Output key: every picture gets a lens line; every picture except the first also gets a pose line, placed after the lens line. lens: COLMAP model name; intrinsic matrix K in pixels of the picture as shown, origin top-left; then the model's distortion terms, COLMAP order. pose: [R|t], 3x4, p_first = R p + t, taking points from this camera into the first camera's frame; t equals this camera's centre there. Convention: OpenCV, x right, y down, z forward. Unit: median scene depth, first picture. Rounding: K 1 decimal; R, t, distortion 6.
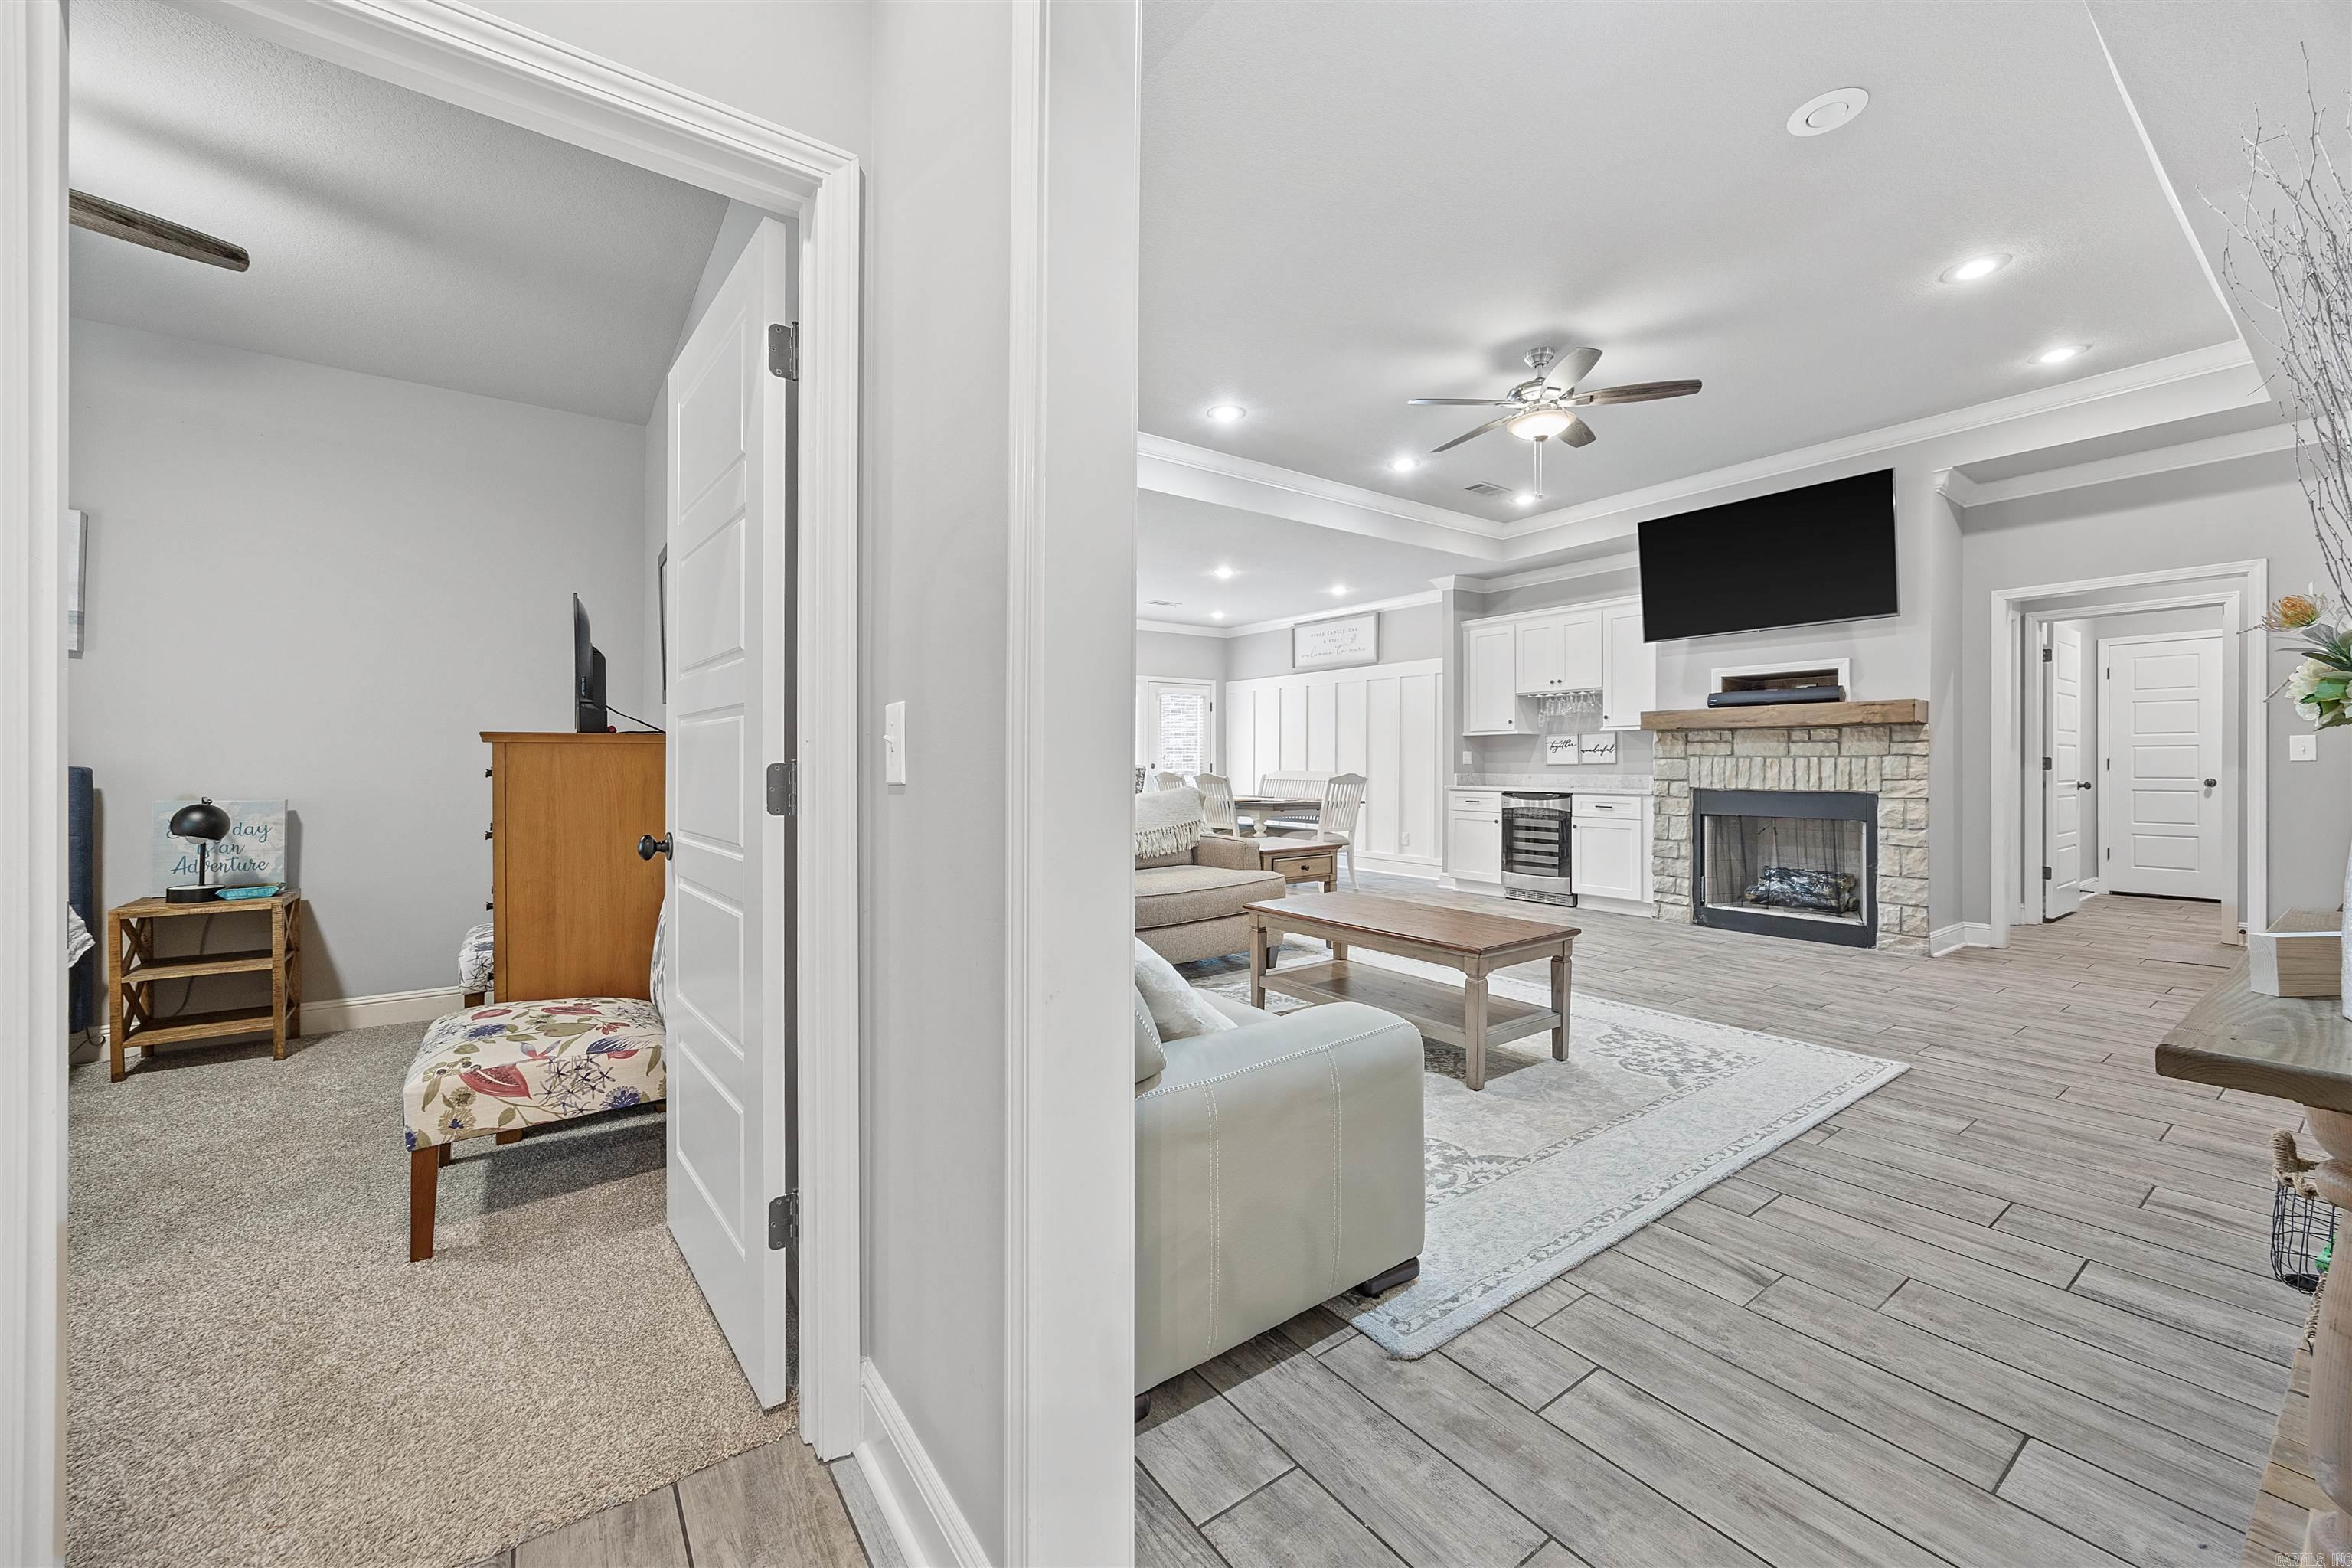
lens RADIAL K [[915.2, 0, 1167.8], [0, 915.2, 757.7], [0, 0, 1]] dist [-0.016430, 0.008426]
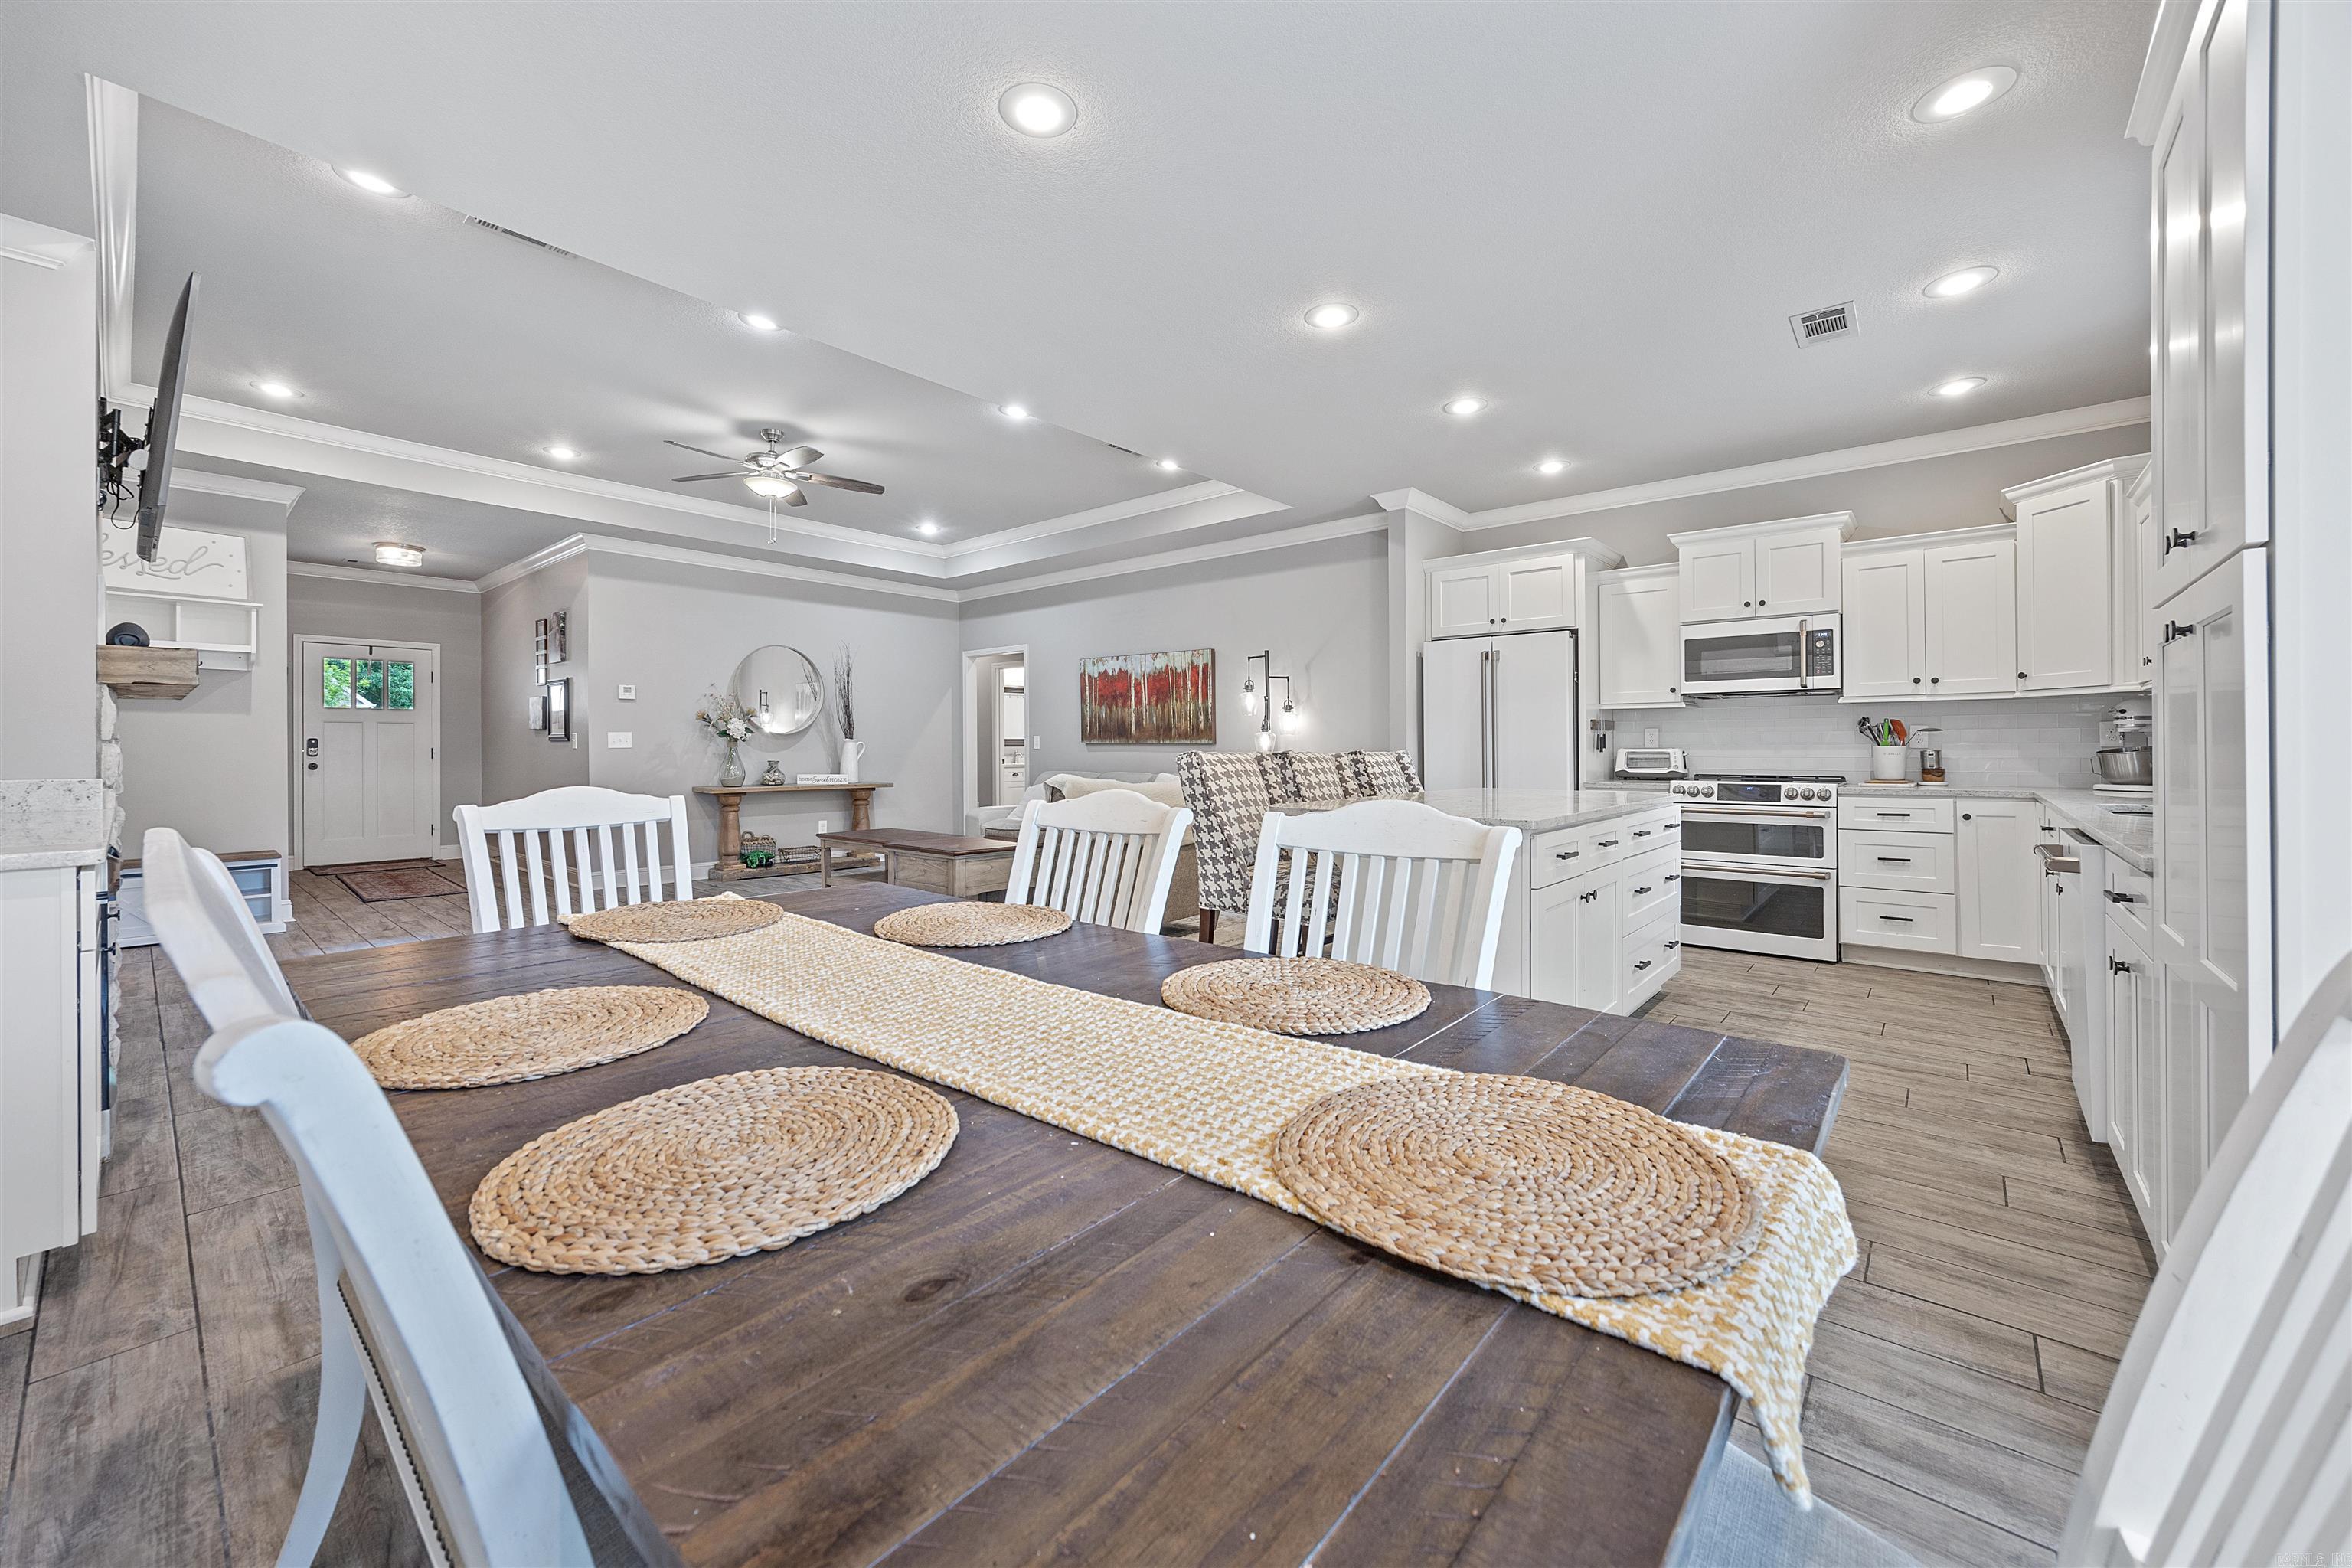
lens RADIAL K [[911.0, 0, 1172.0], [0, 911.0, 737.0], [0, 0, 1]] dist [-0.017557, 0.007772]
pose [[-0.970570, 0.000414, -0.240821, 0.121263], [0.004495, 0.999855, -0.016398, 0.009288], [0.240779, -0.016998, -0.970431, 1.659426]]
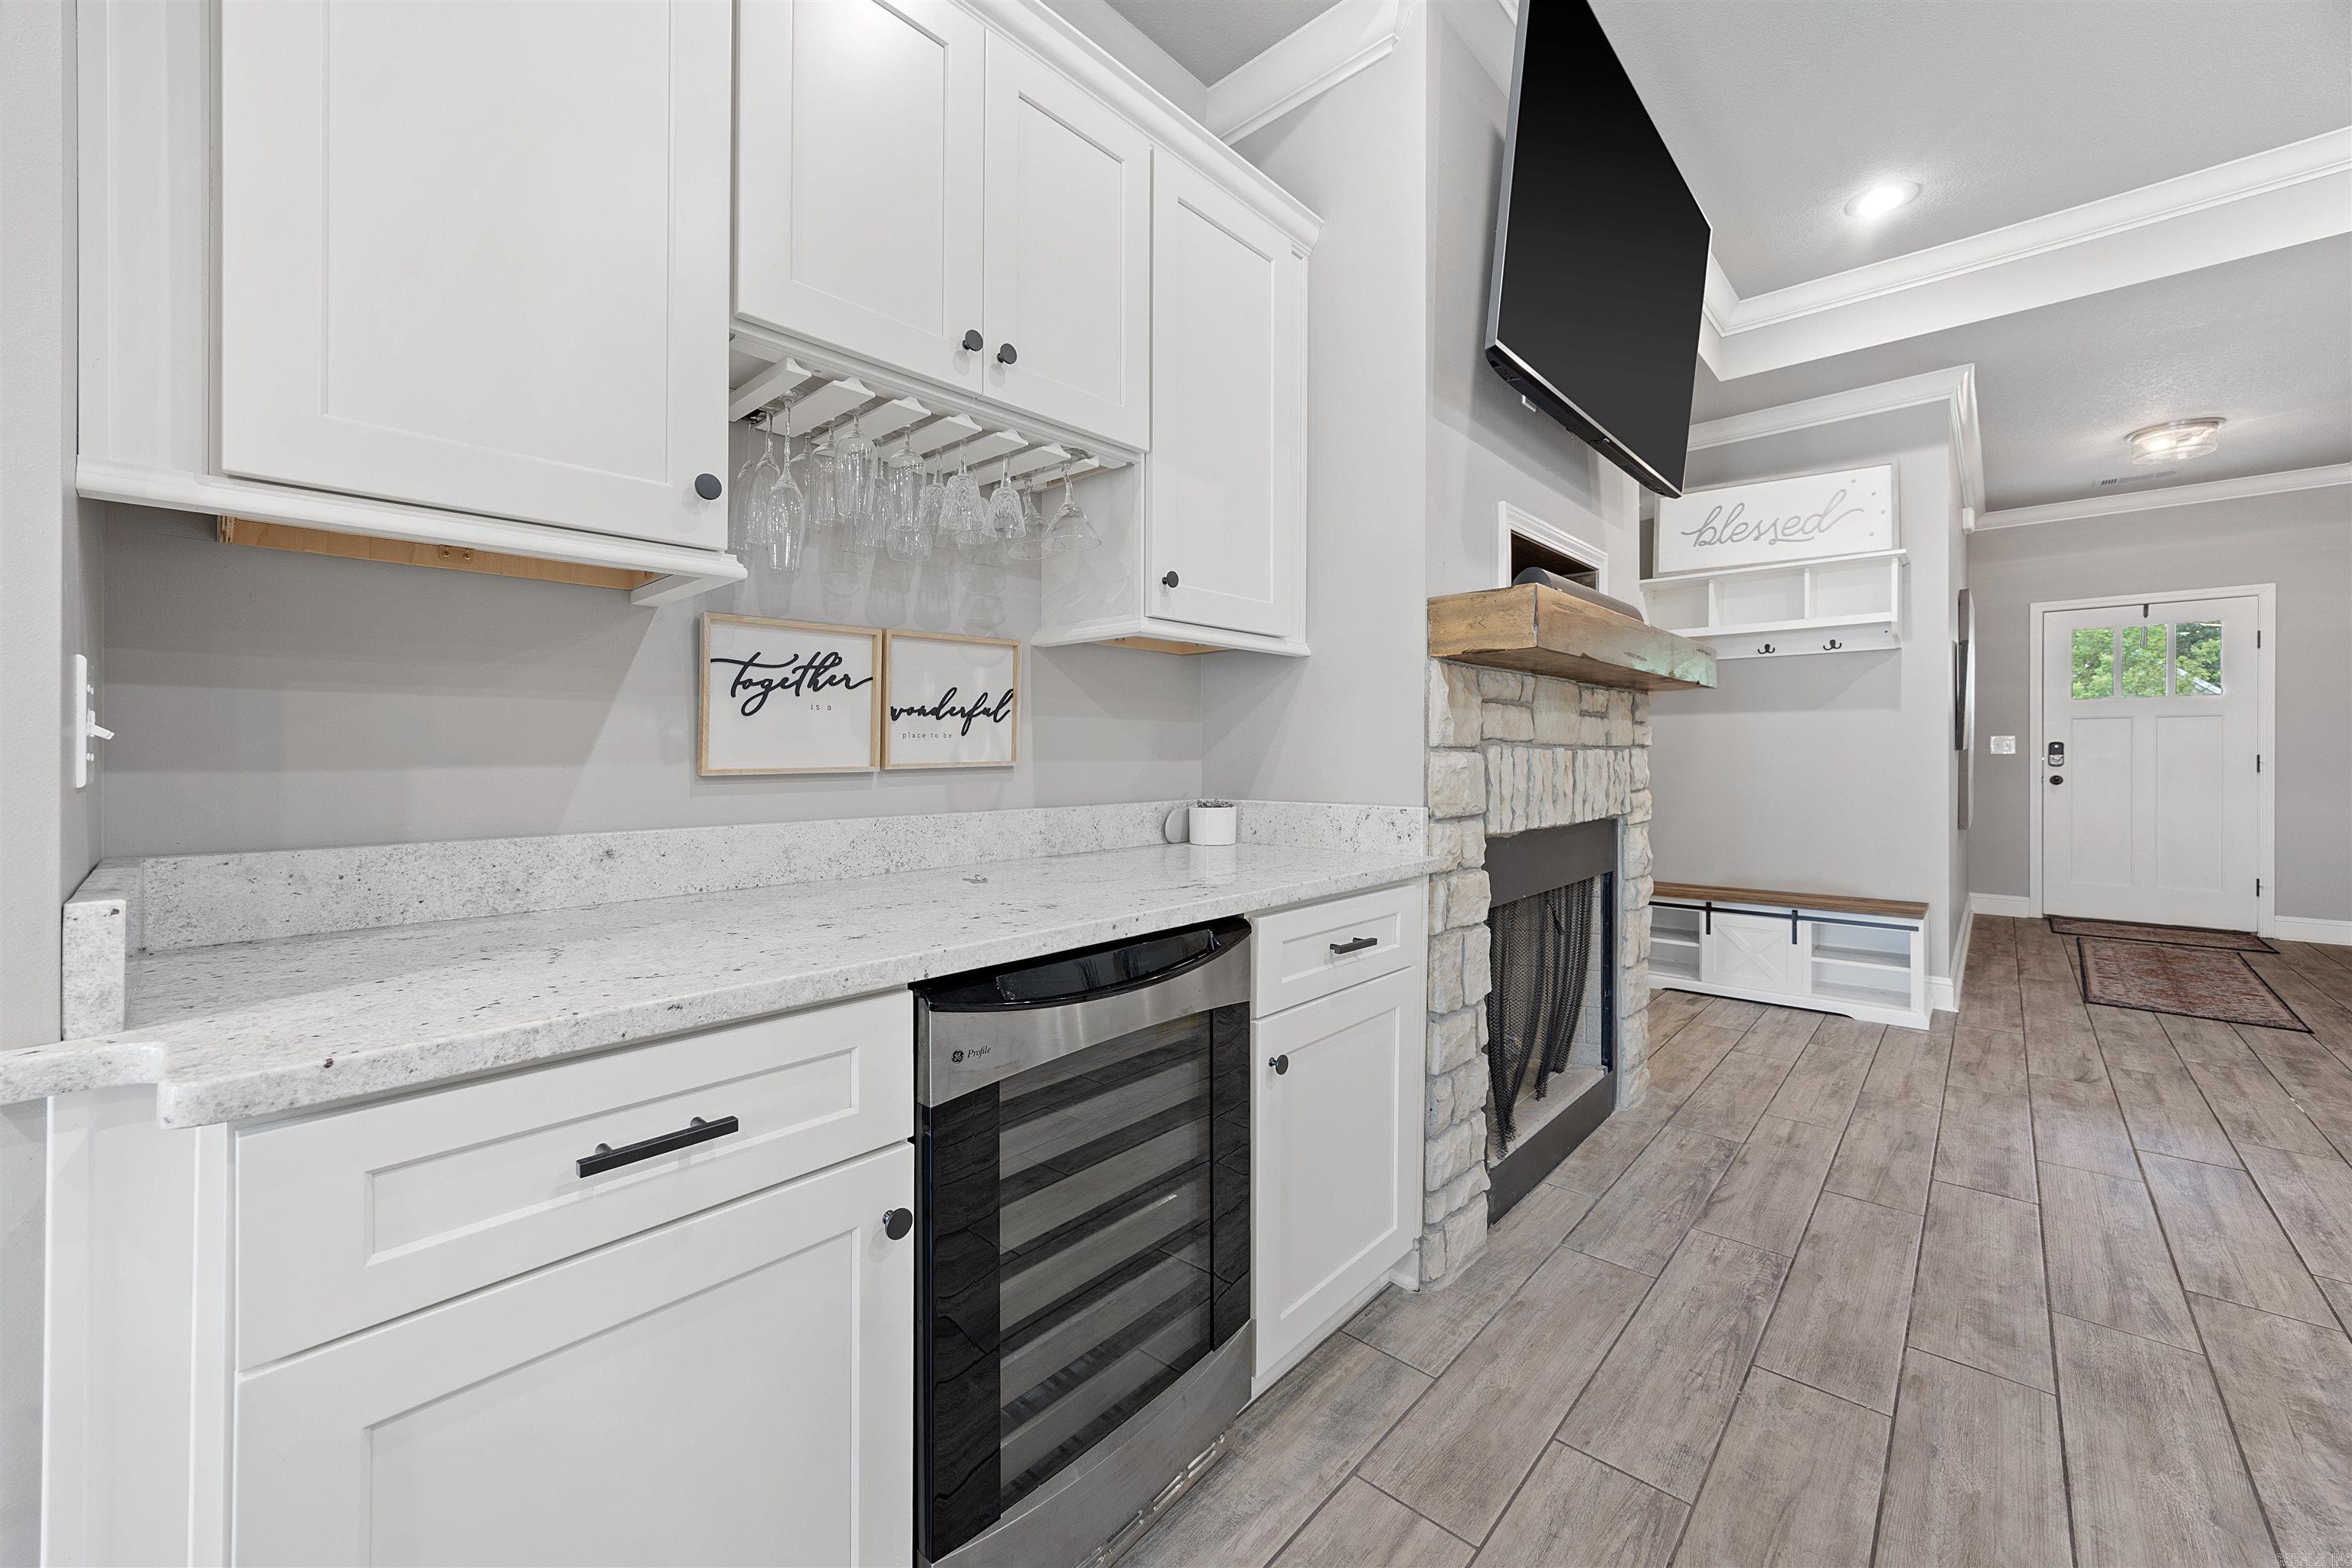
lens RADIAL K [[915.2, 0, 1167.8], [0, 915.2, 757.7], [0, 0, 1]] dist [-0.016430, 0.008426]
pose [[-0.211251, -0.002382, 0.977429, 0.274052], [-0.004401, 0.999989, 0.001486, 0.004019], [-0.977422, -0.003988, -0.211259, 1.209932]]
